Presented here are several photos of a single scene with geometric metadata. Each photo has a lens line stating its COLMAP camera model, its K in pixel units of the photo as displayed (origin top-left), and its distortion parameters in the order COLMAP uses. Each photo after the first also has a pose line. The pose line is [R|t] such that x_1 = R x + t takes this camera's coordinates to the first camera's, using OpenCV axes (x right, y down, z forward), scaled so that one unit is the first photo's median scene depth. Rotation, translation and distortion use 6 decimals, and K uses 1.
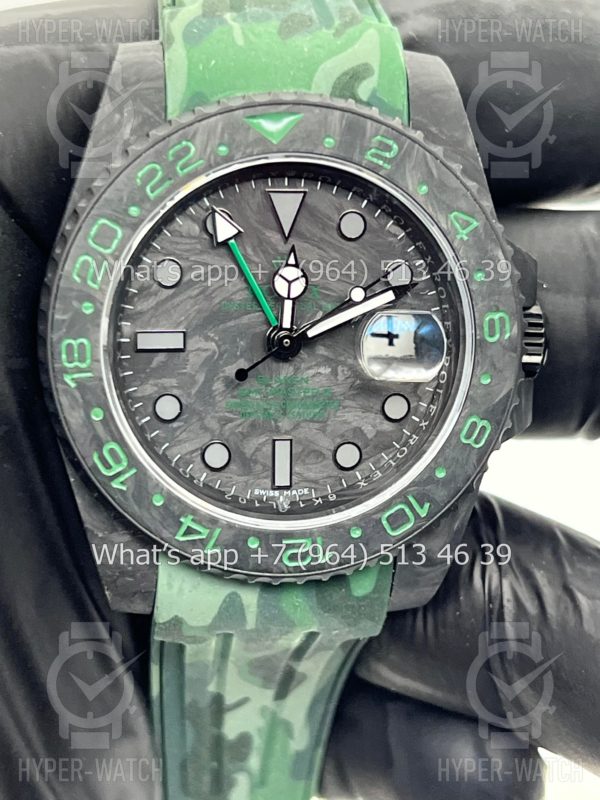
lens RADIAL K [[1911.0, 0, 307.5], [0, 1911.0, 396.7], [0, 0, 1]] dist [0.241797, 0.000000]
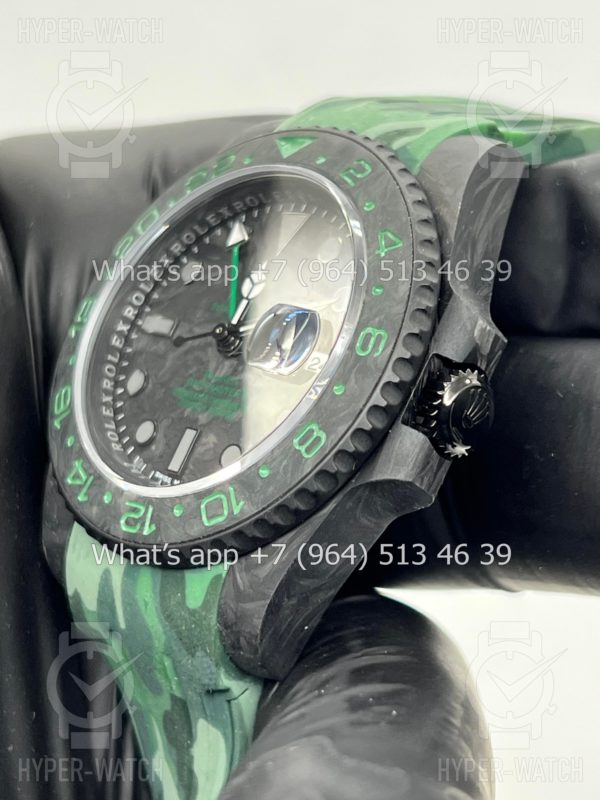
lens RADIAL K [[1911.0, 0, 299.3], [0, 1911.0, 398.0], [0, 0, 1]] dist [0.241797, 0.000000]
pose [[0.587112, 0.079098, -0.805632, 0.831927], [-0.477151, 0.837764, -0.265476, 0.250266], [0.653931, 0.540273, 0.529603, 0.504340]]
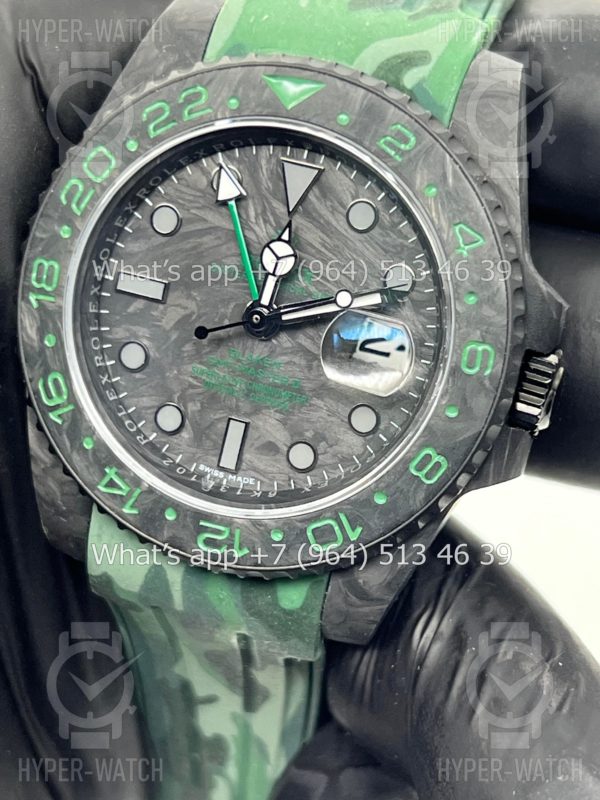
lens RADIAL K [[1911.0, 0, 301.9], [0, 1911.0, 396.6], [0, 0, 1]] dist [0.241797, 0.000000]
pose [[0.902224, 0.249246, -0.351948, 0.348379], [-0.263468, 0.964637, 0.007744, -0.004502], [0.341433, 0.085740, 0.935987, 0.128551]]
